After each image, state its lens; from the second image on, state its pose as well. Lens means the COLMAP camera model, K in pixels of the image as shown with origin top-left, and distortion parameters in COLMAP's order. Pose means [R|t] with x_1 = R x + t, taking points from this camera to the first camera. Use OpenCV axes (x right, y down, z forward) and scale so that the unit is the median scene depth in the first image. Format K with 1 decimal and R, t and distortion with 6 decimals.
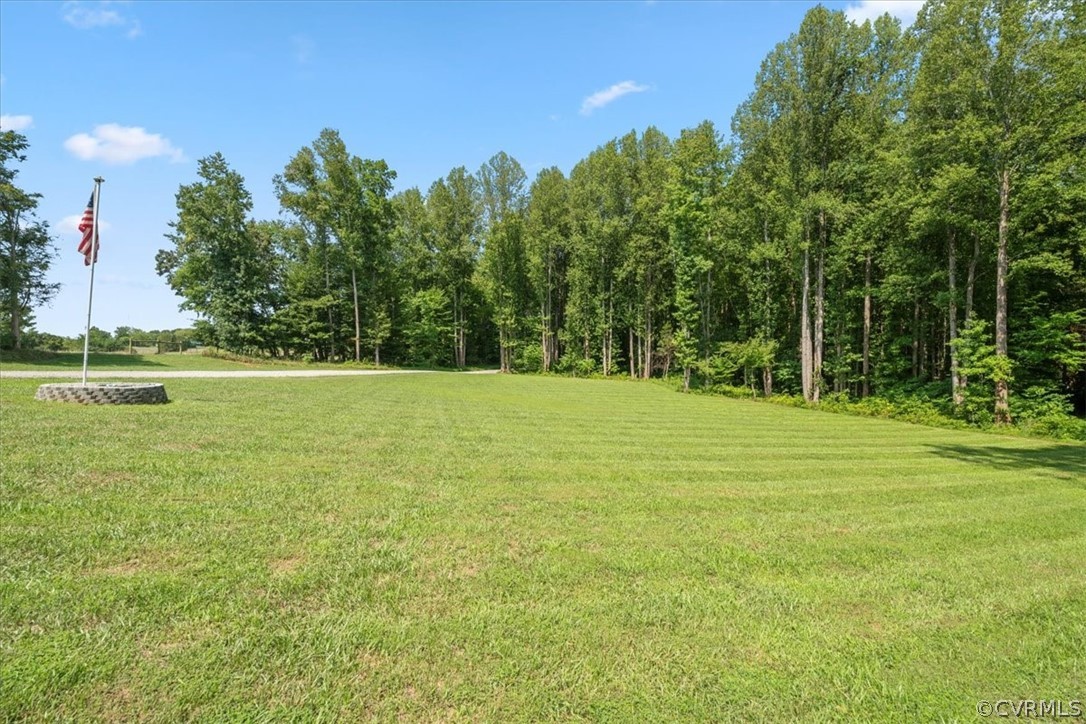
lens RADIAL K [[484.6, 0, 539.9], [0, 484.6, 355.1], [0, 0, 1]] dist [0.015625, 0.000495]
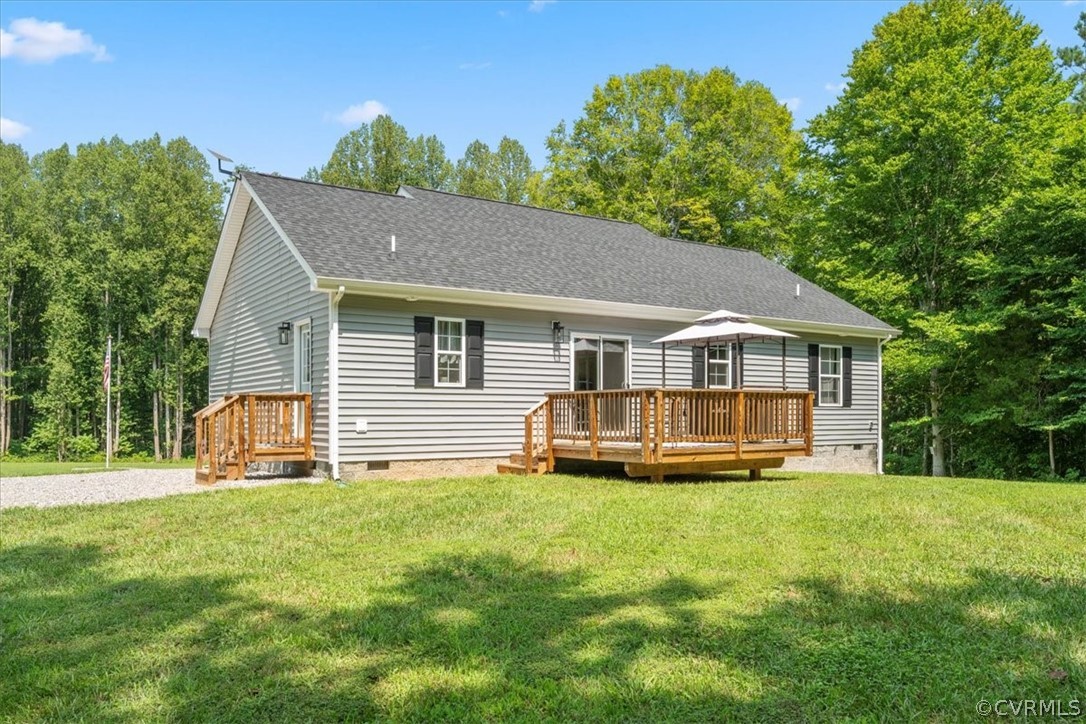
lens RADIAL K [[798.7, 0, 517.2], [0, 798.7, 413.0], [0, 0, 1]] dist [0.022096, -0.000263]
pose [[0.695207, -0.000675, 0.718809, -0.317250], [0.005895, 0.999971, -0.004763, -0.015694], [-0.718785, 0.007548, 0.695191, -0.276365]]
